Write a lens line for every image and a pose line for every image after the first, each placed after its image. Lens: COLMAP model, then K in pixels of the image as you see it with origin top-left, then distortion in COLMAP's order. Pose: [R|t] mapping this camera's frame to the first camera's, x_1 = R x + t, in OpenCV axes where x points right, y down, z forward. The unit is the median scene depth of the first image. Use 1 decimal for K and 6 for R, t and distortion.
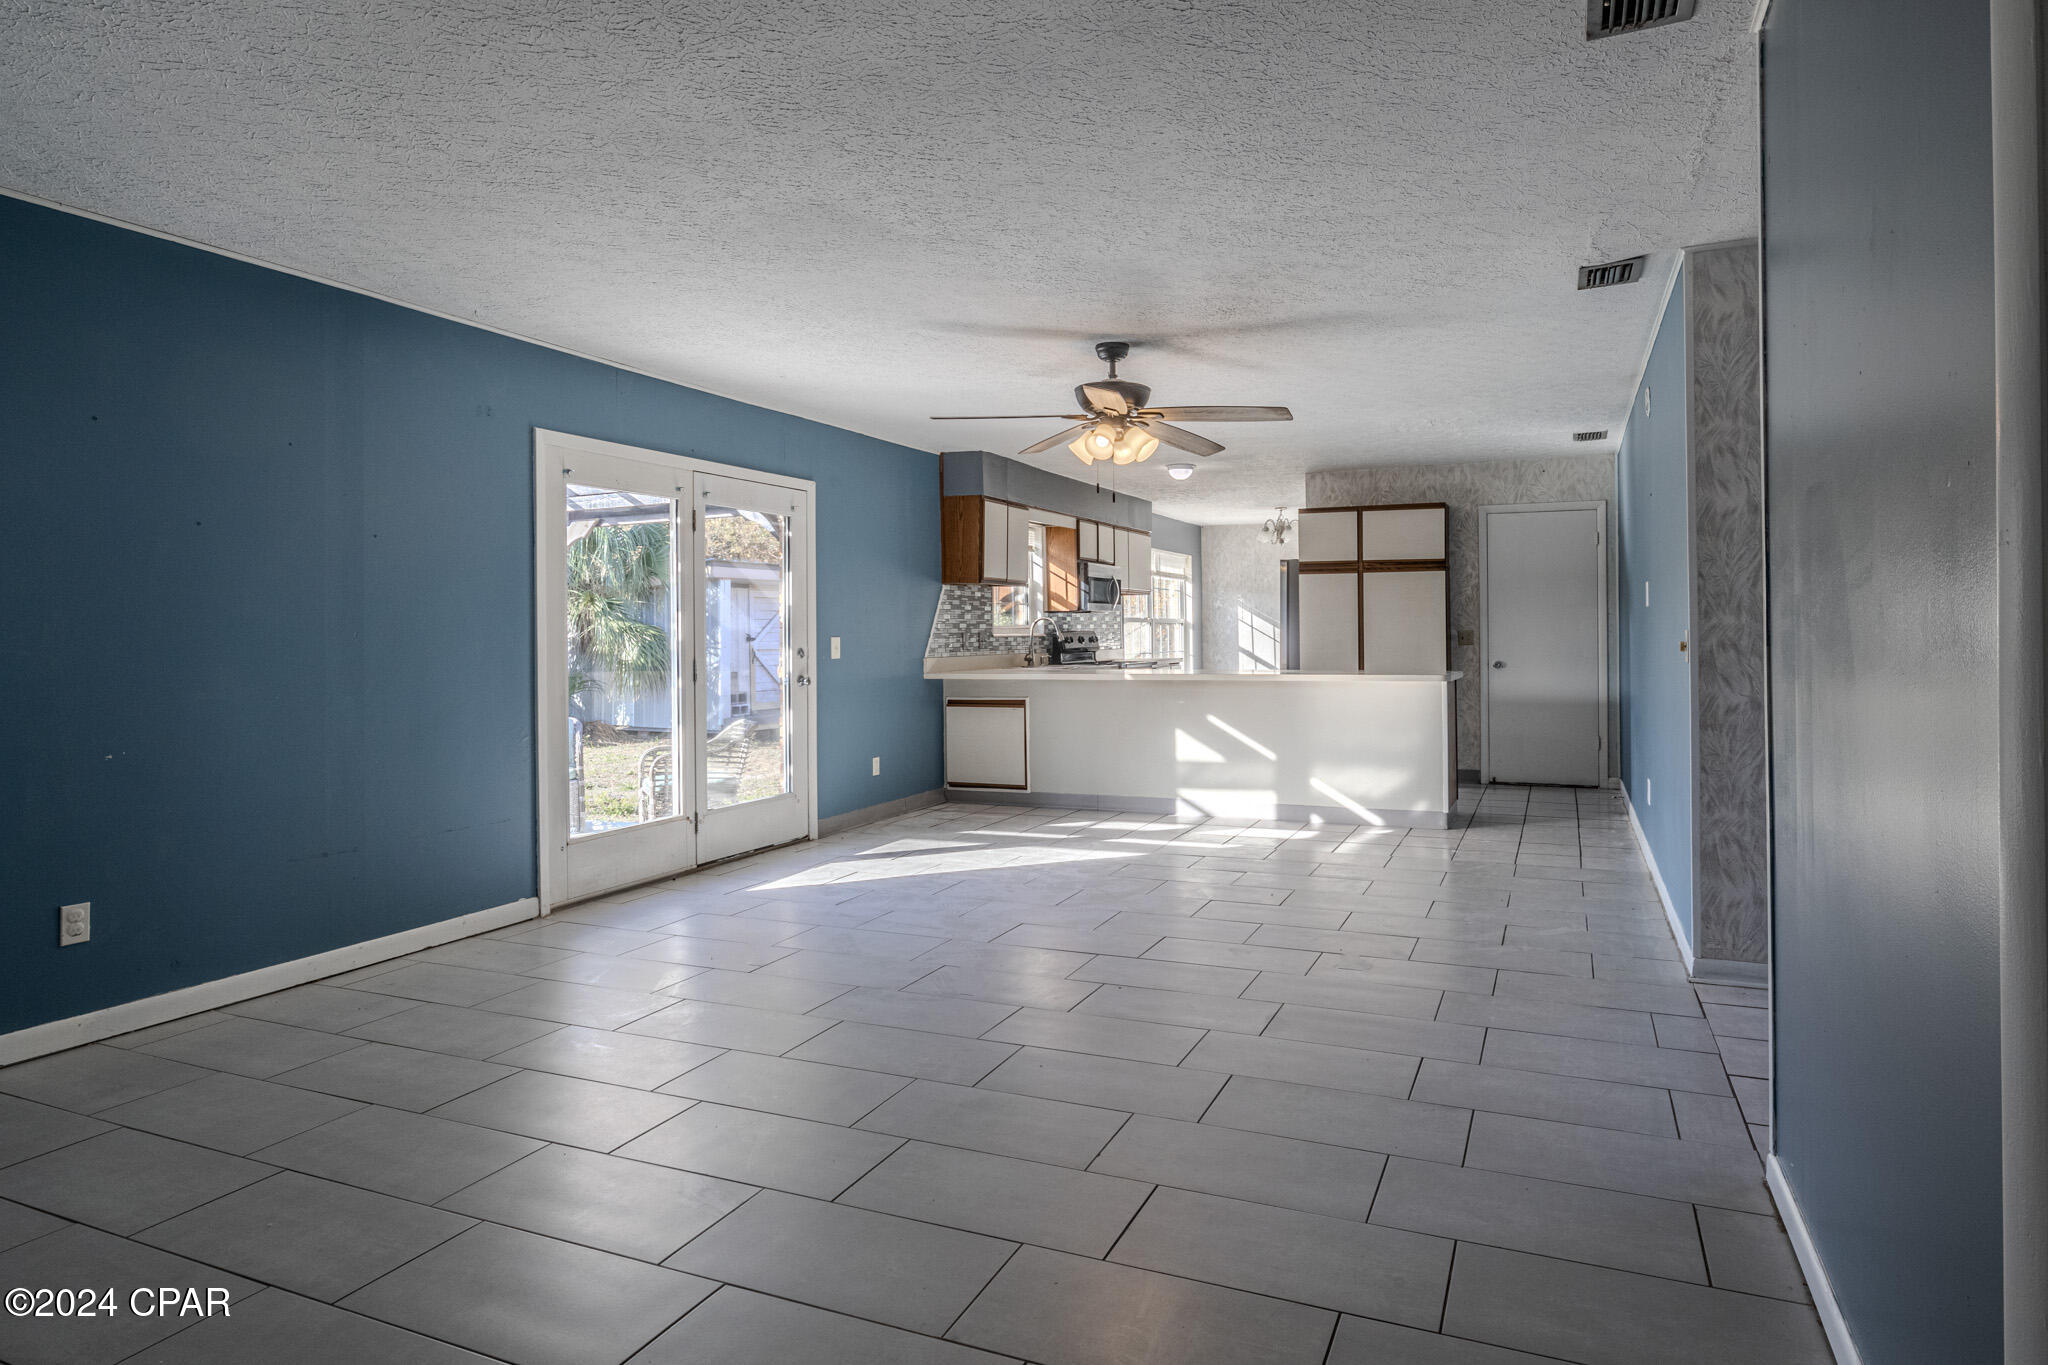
lens RADIAL K [[1044.5, 0, 1020.5], [0, 1044.5, 634.6], [0, 0, 1]] dist [-0.001893, -0.000193]
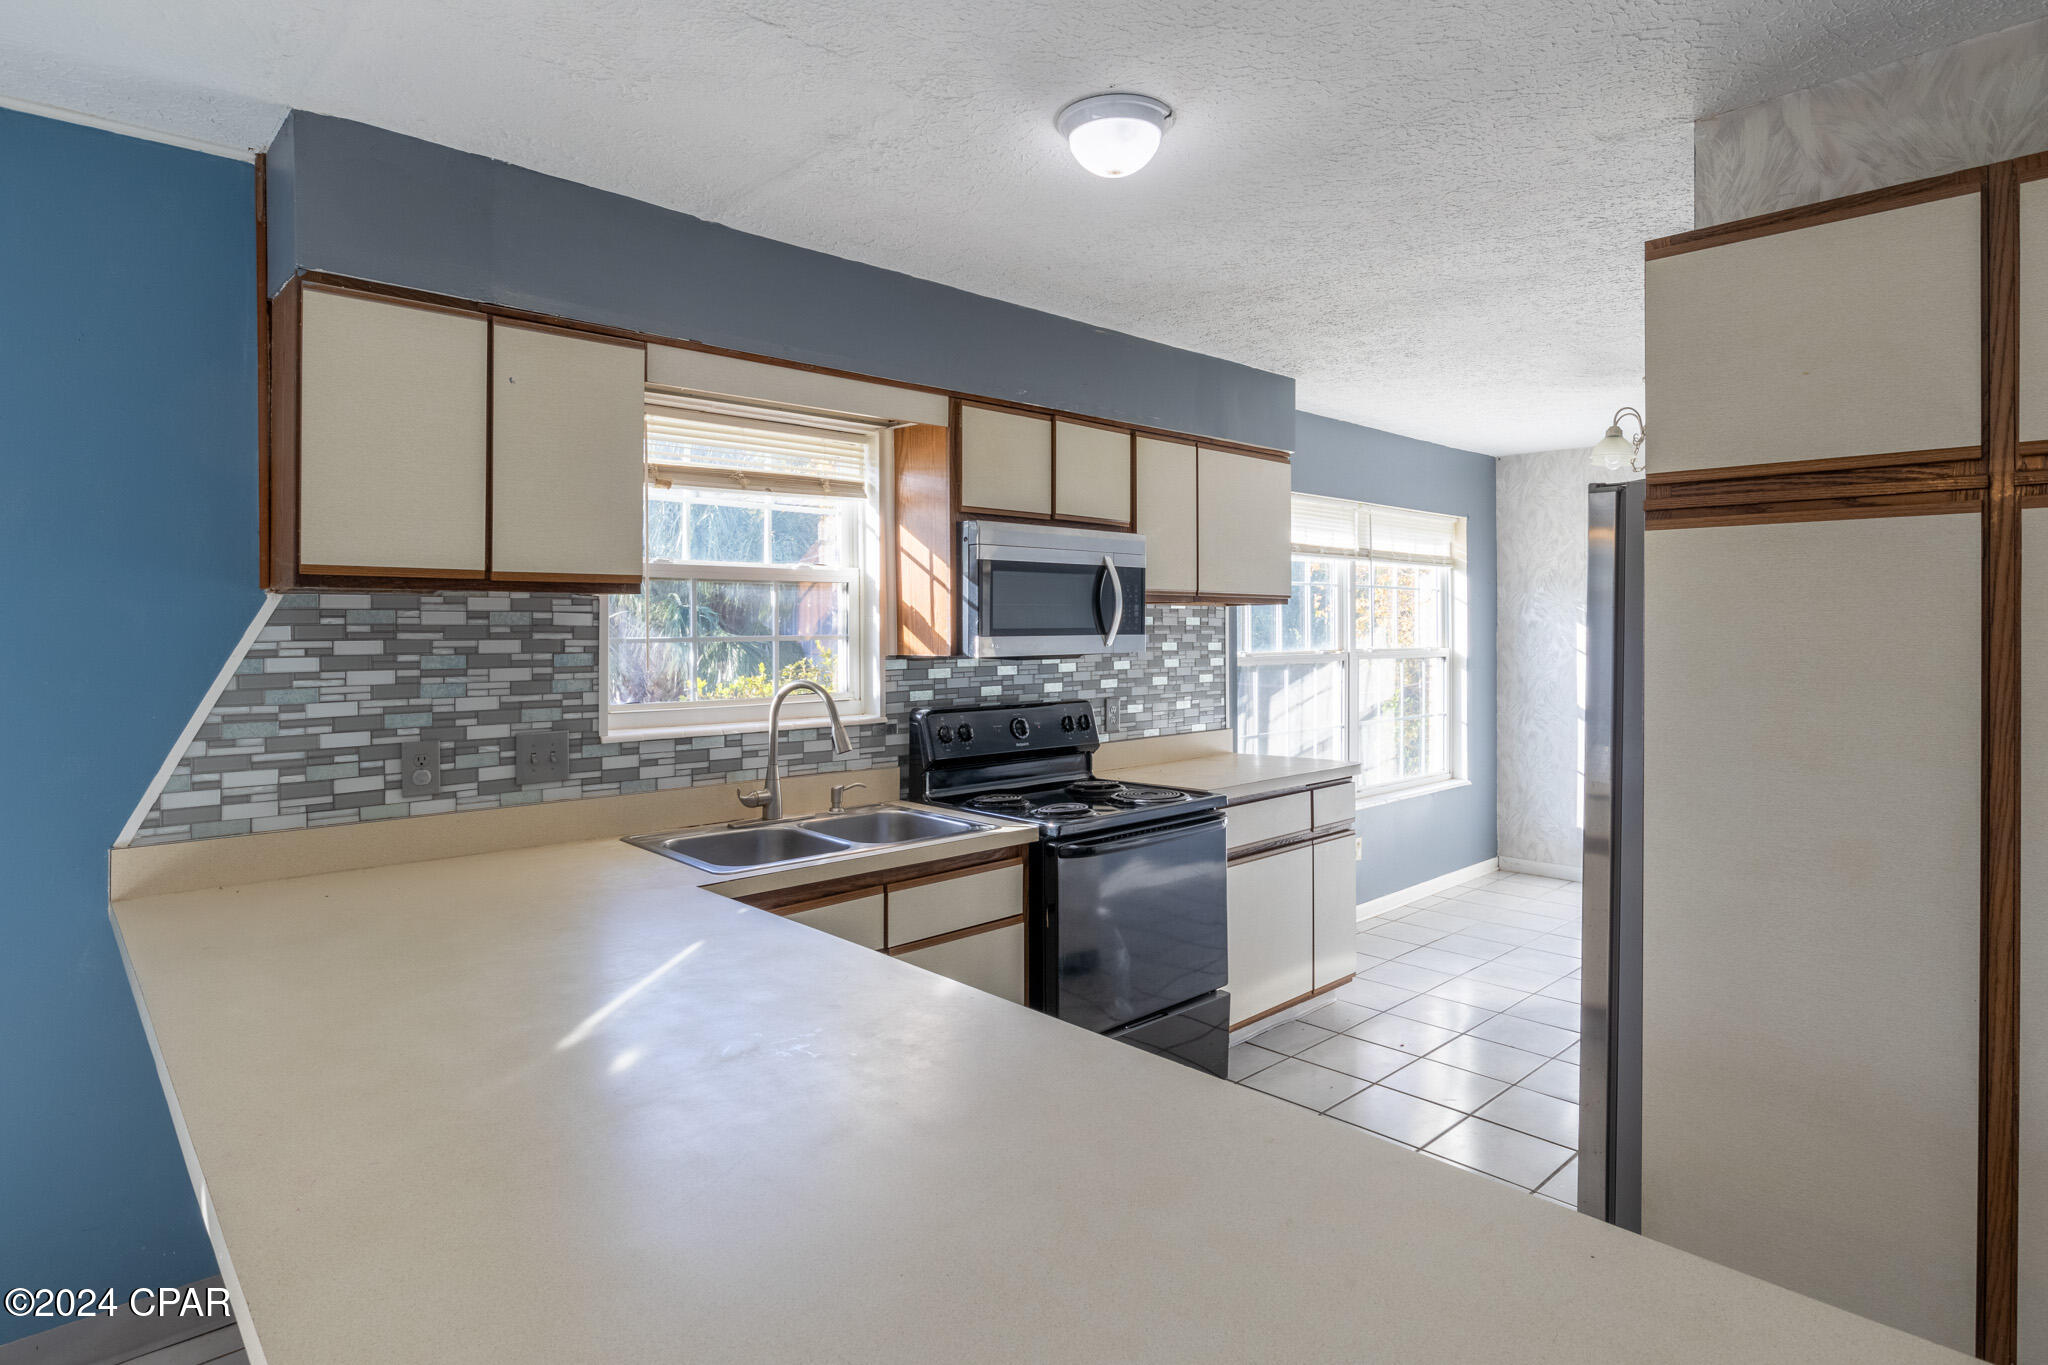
lens RADIAL K [[1044.5, 0, 1020.5], [0, 1044.5, 634.6], [0, 0, 1]] dist [-0.001893, -0.000193]
pose [[0.937238, 0.005485, -0.348647, 0.197395], [-0.004044, 0.999980, 0.004860, -0.032218], [0.348666, -0.003145, 0.937242, 0.670125]]
